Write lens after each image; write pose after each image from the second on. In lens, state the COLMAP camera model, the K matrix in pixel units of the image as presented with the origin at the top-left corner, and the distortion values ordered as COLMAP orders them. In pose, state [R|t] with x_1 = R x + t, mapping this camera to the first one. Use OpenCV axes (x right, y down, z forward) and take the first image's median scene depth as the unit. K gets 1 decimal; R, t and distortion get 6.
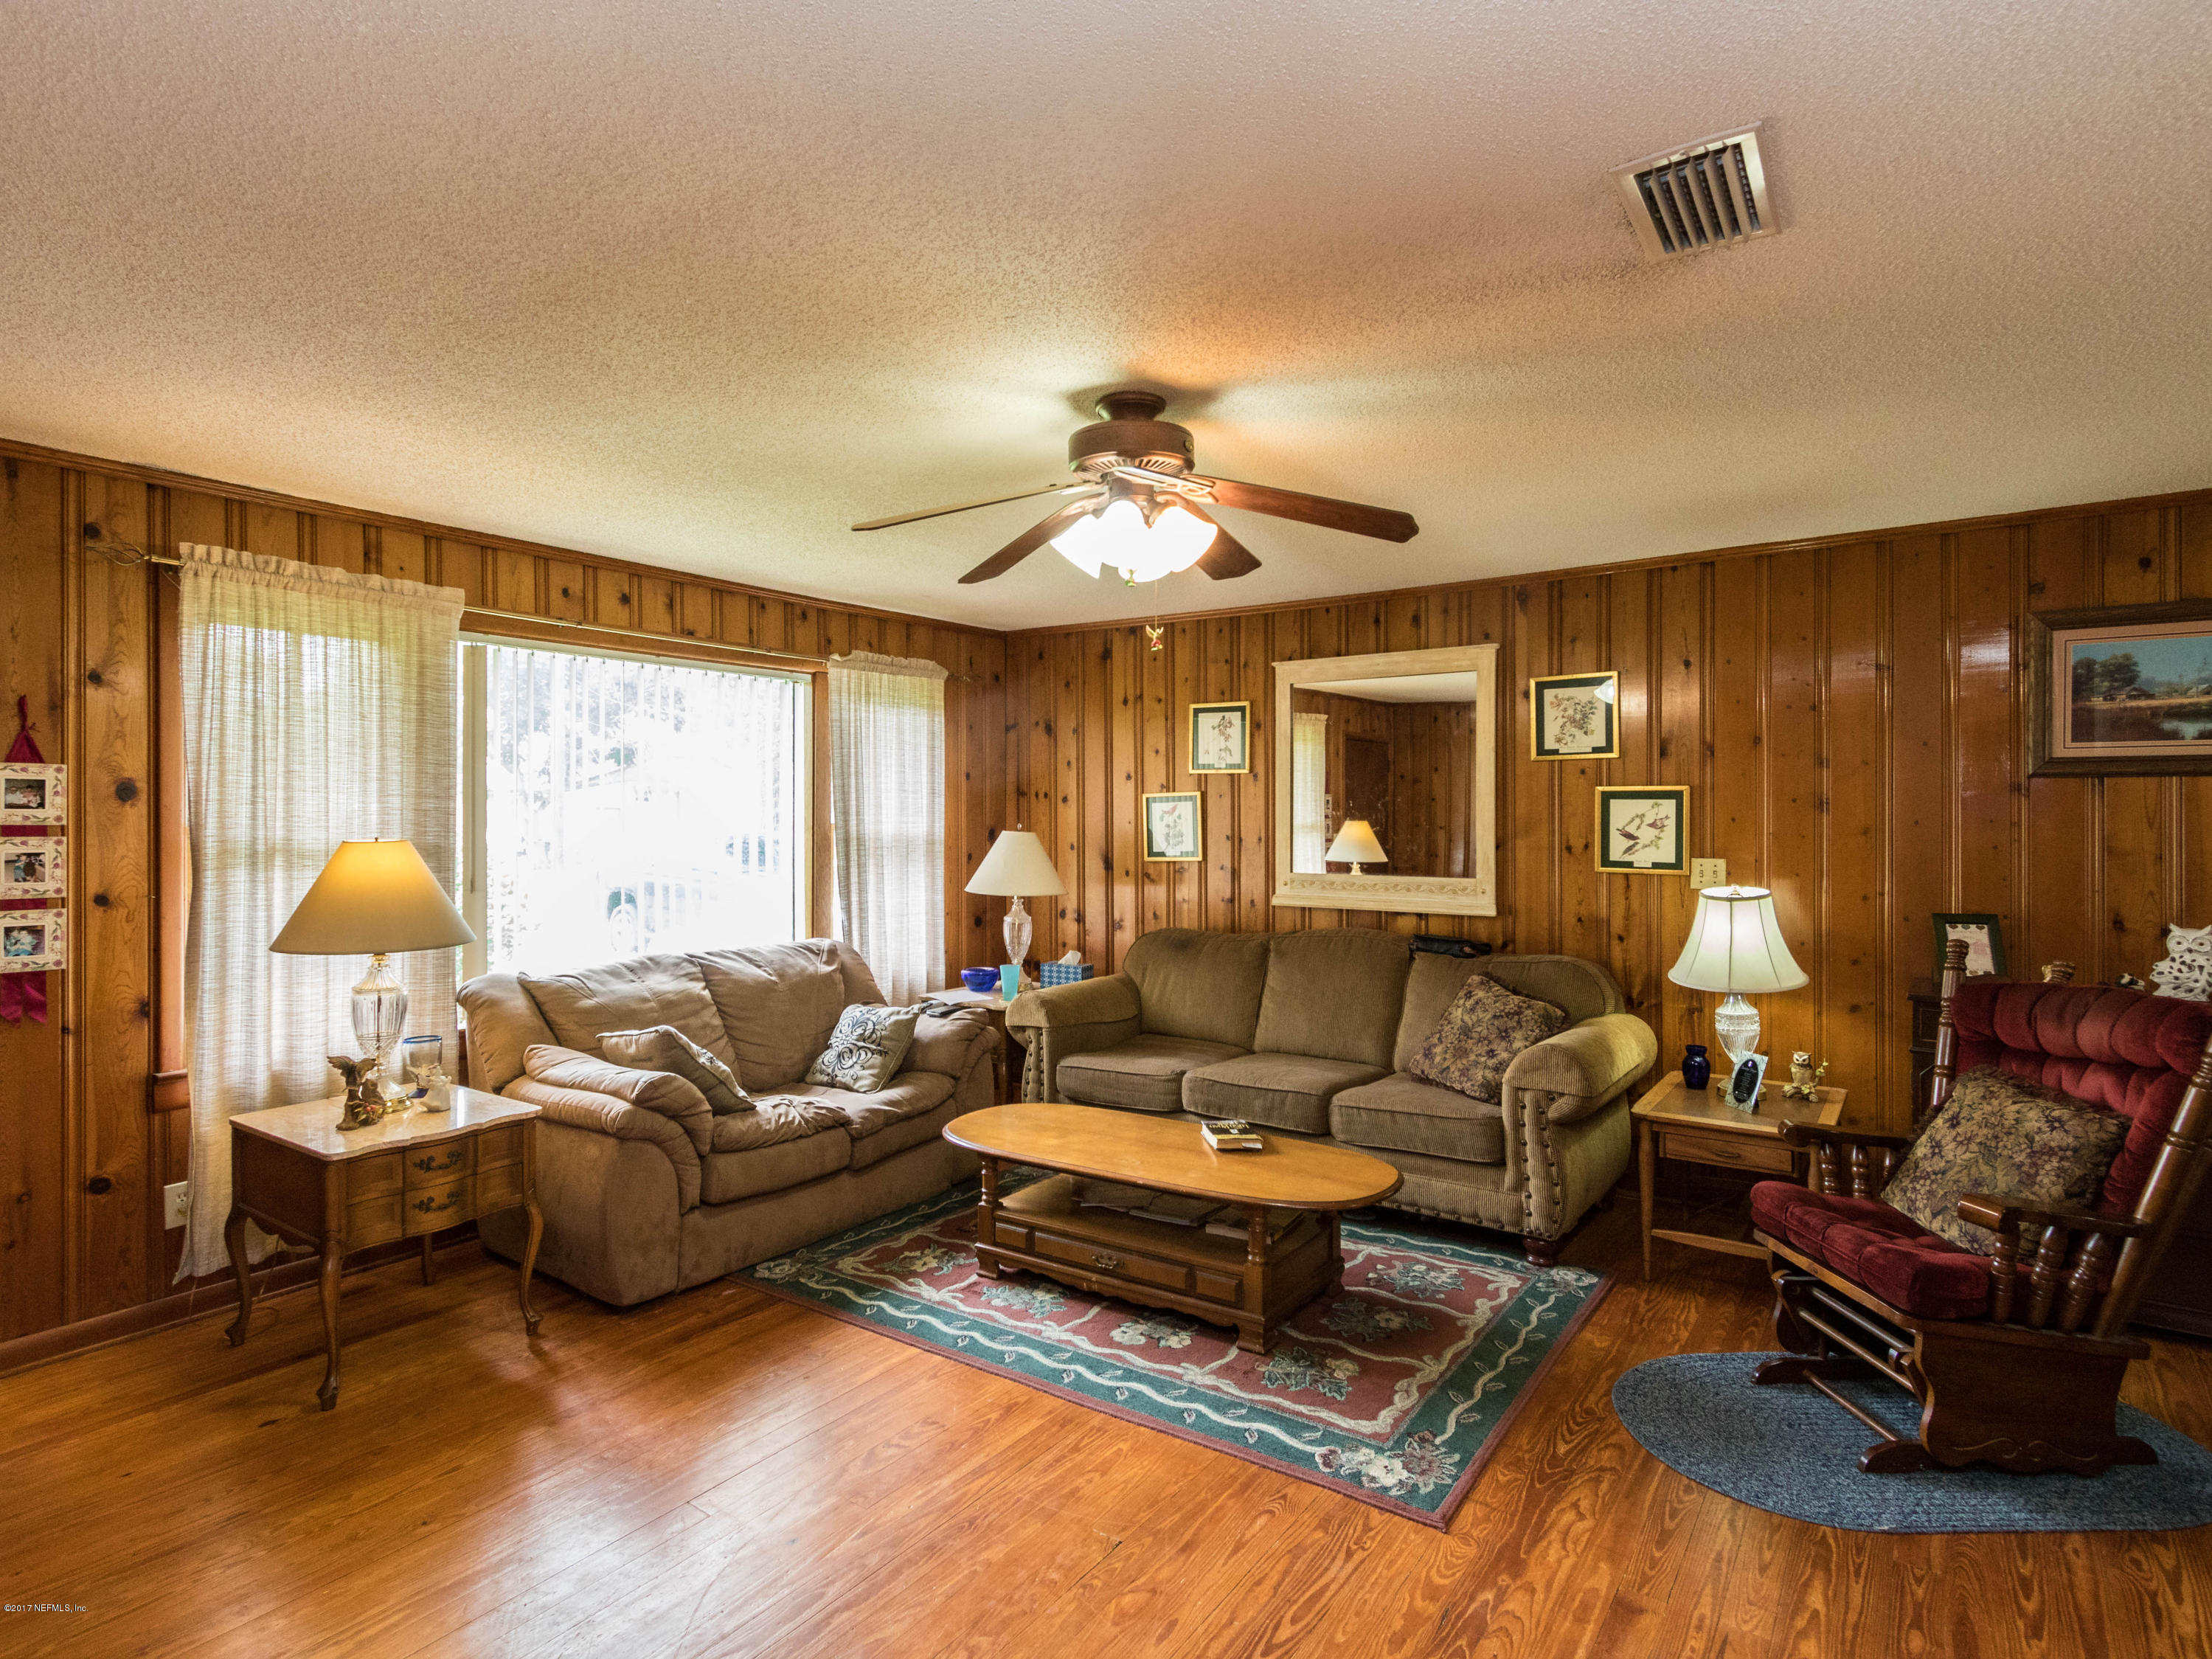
lens RADIAL K [[1158.1, 0, 1124.2], [0, 1158.1, 828.7], [0, 0, 1]] dist [0.013826, -0.002919]
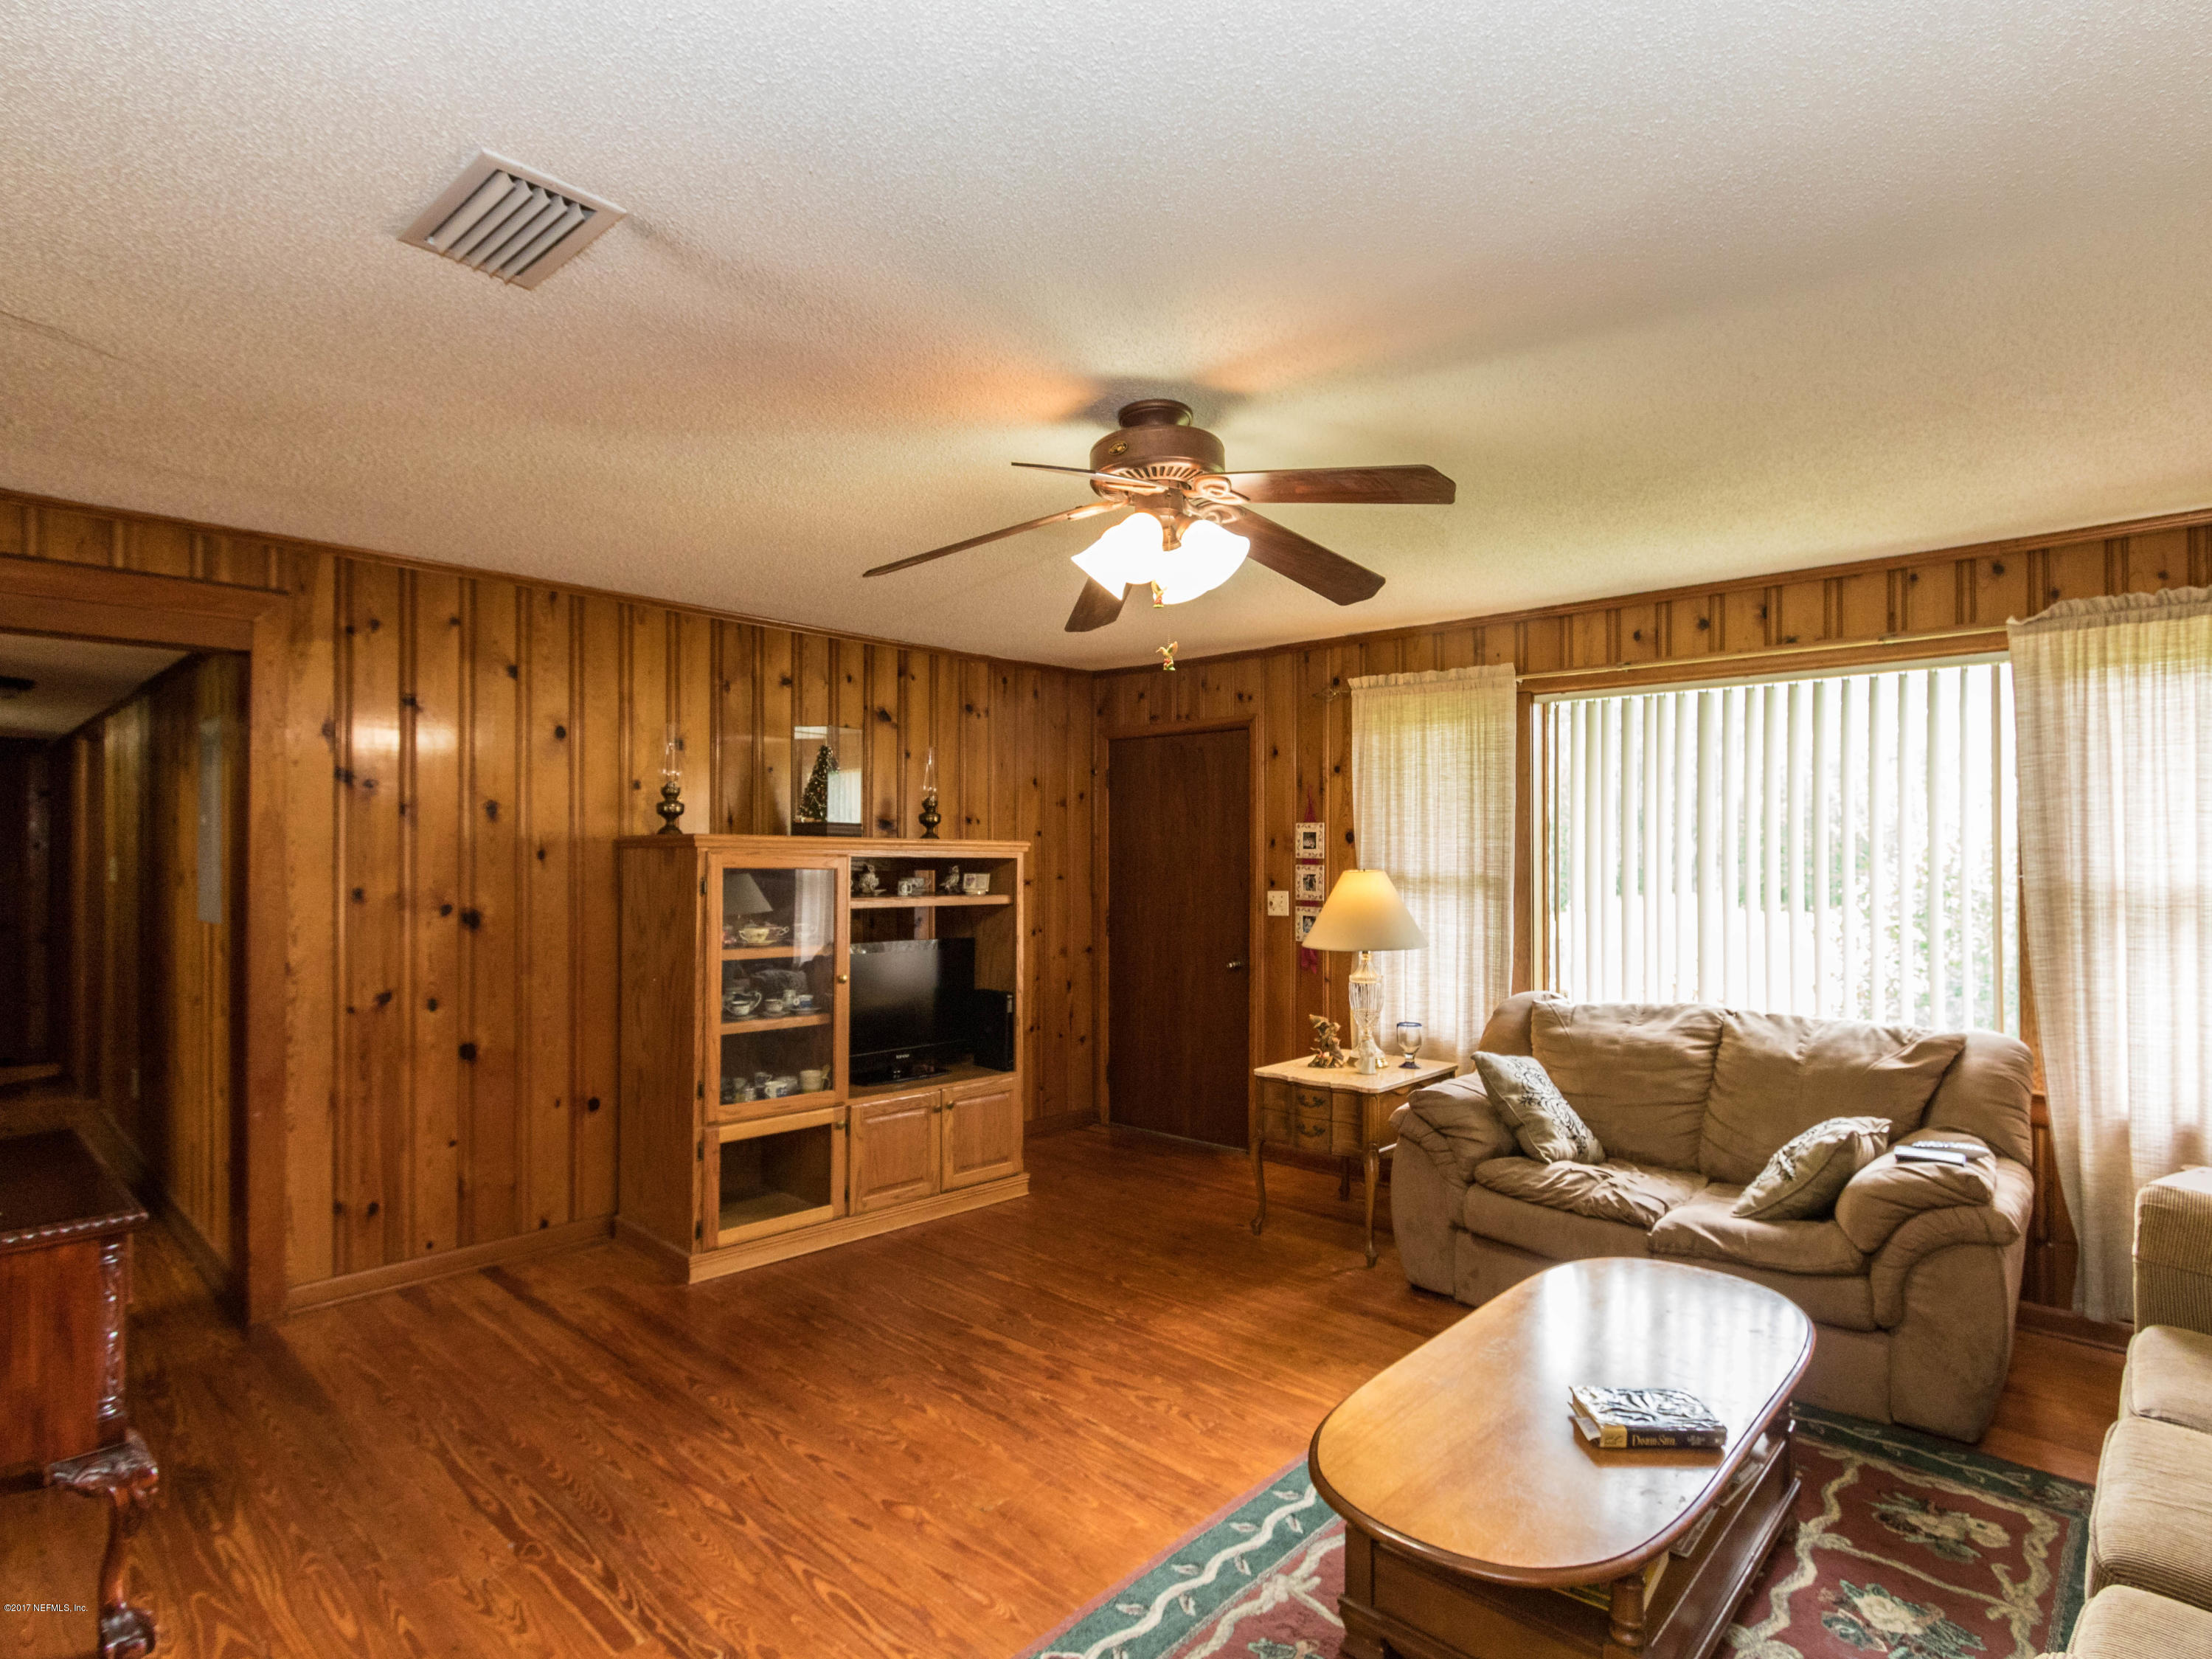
lens RADIAL K [[1158.1, 0, 1123.5], [0, 1158.1, 837.6], [0, 0, 1]] dist [0.013826, -0.002919]
pose [[-0.125475, -0.010921, -0.992037, 0.677087], [-0.013714, 0.999863, -0.009272, -0.011800], [0.992002, 0.012442, -0.125608, 0.789331]]
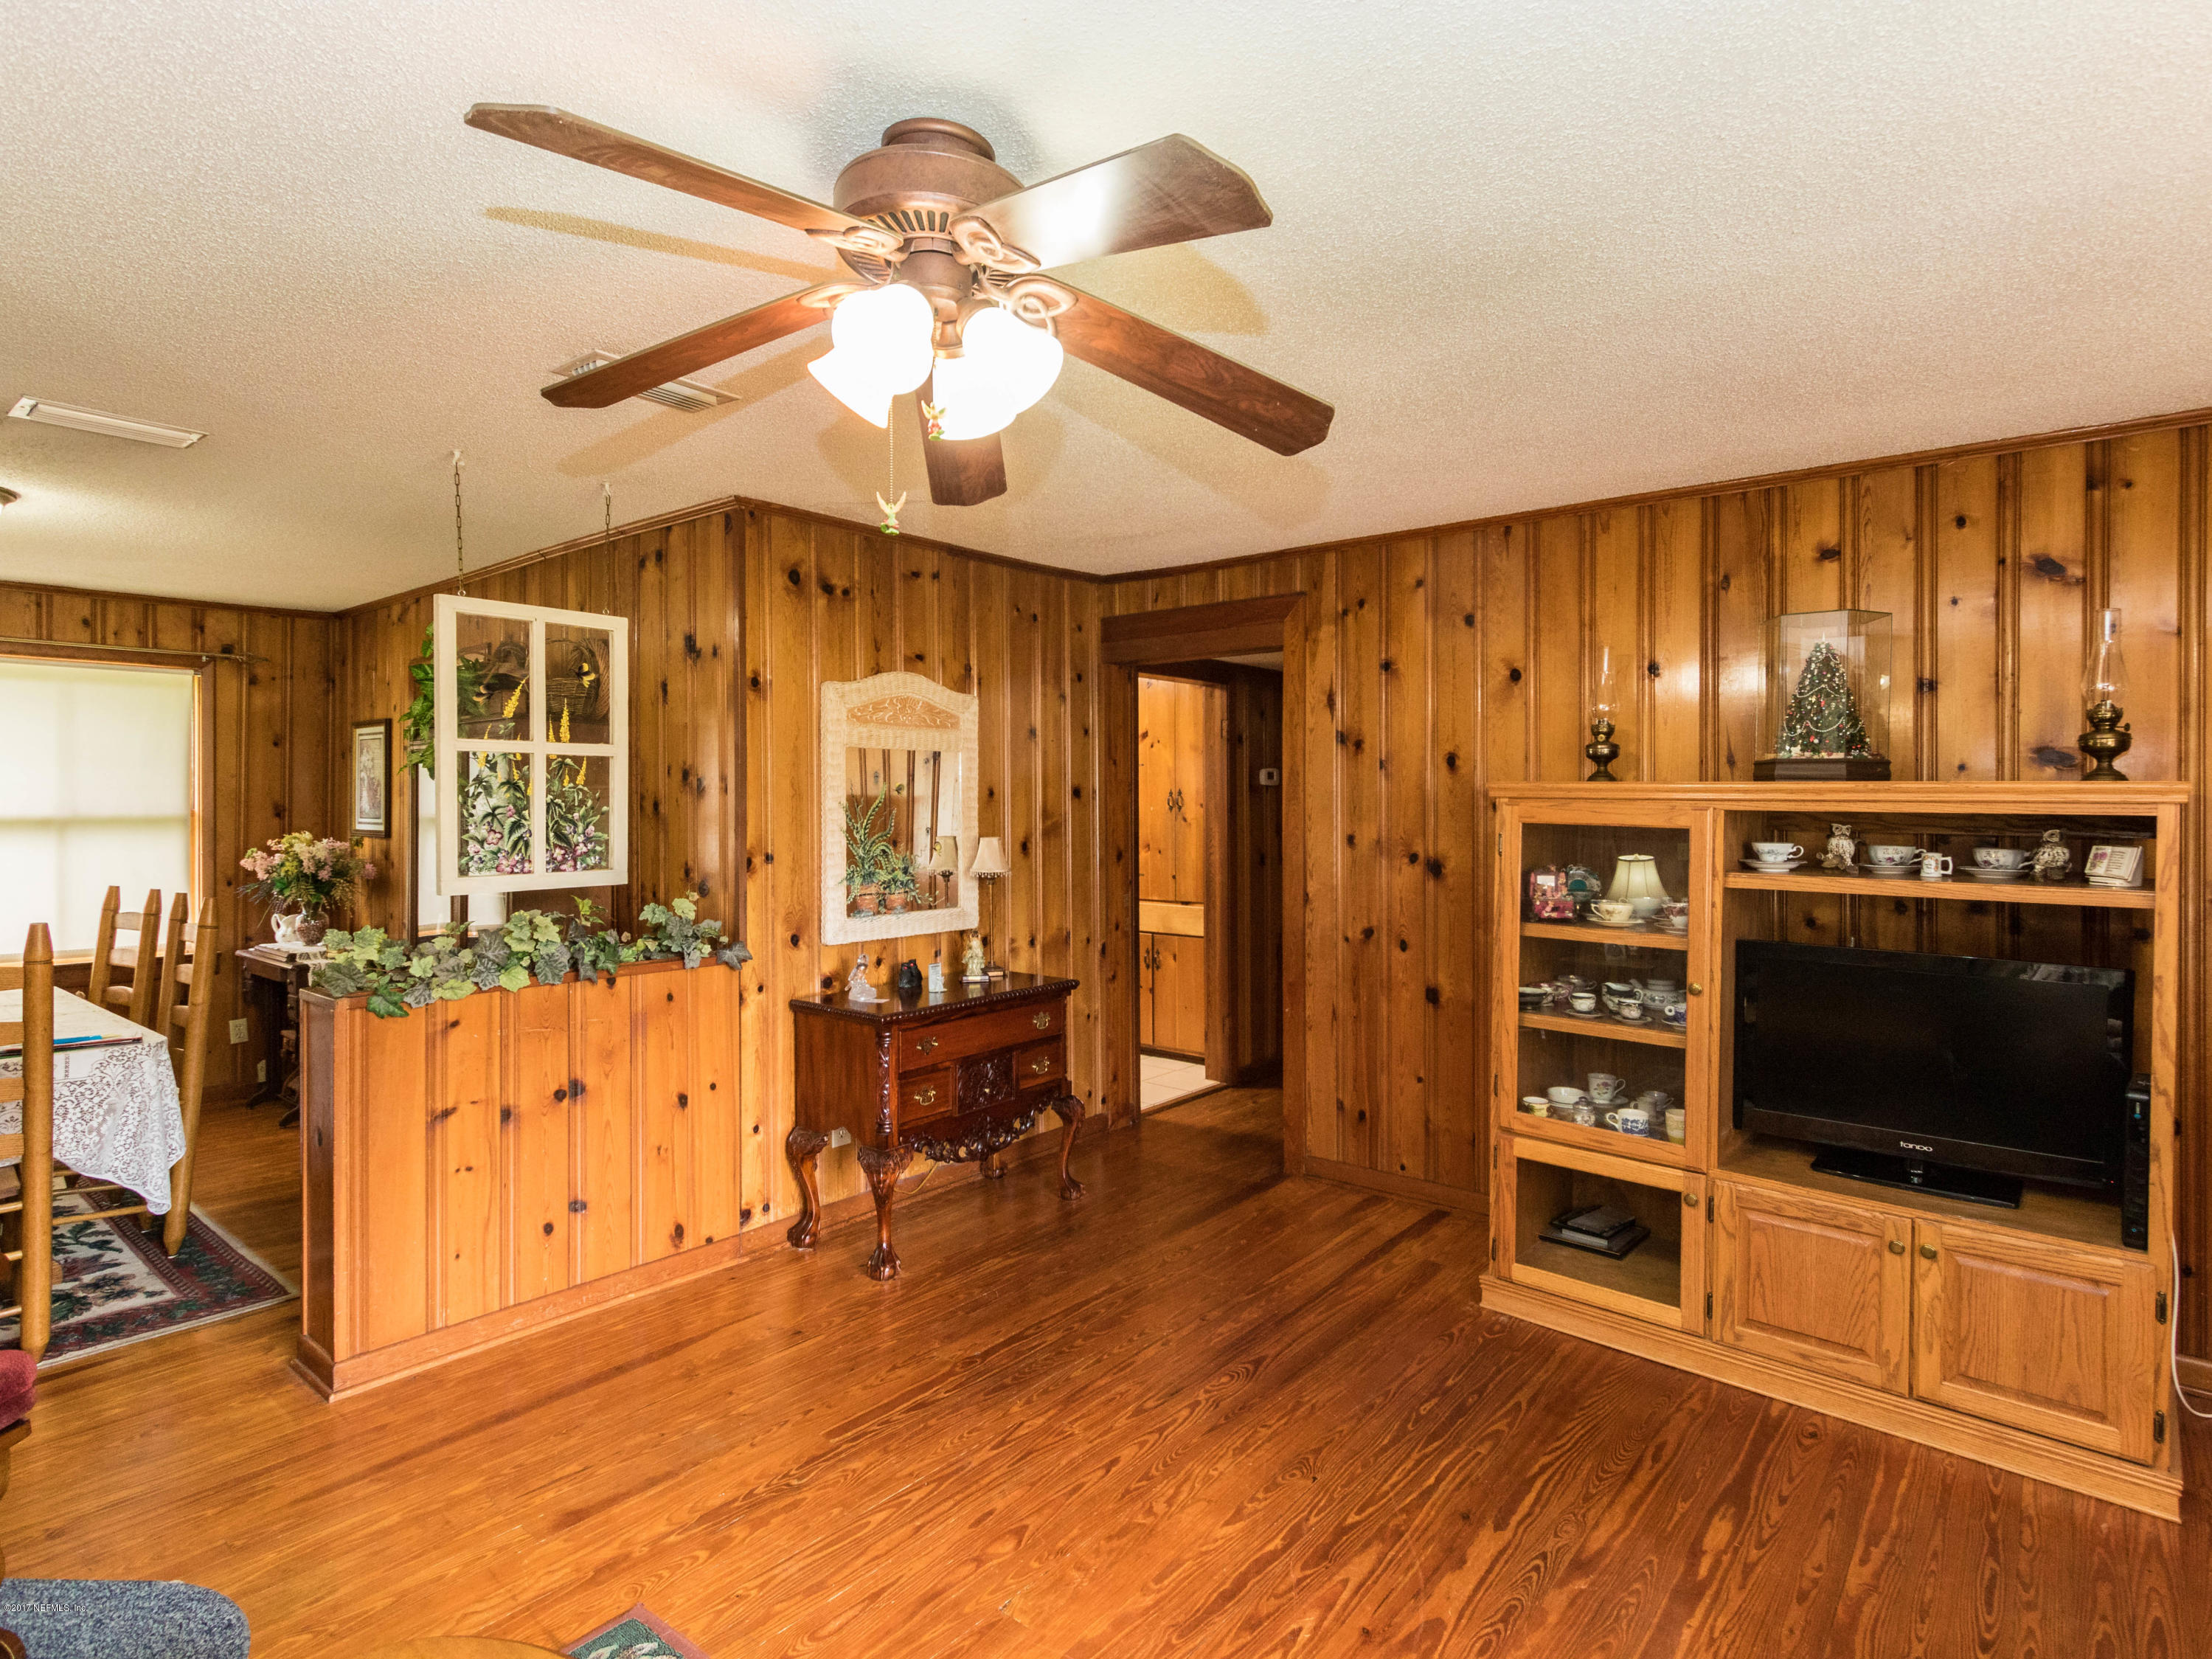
lens RADIAL K [[1158.1, 0, 1148.3], [0, 1158.1, 819.0], [0, 0, 1]] dist [0.013826, -0.002919]
pose [[-0.998640, -0.002370, 0.052089, -0.095796], [-0.001039, 0.999673, 0.025562, -0.013336], [-0.052133, 0.025473, -0.998315, 1.171532]]
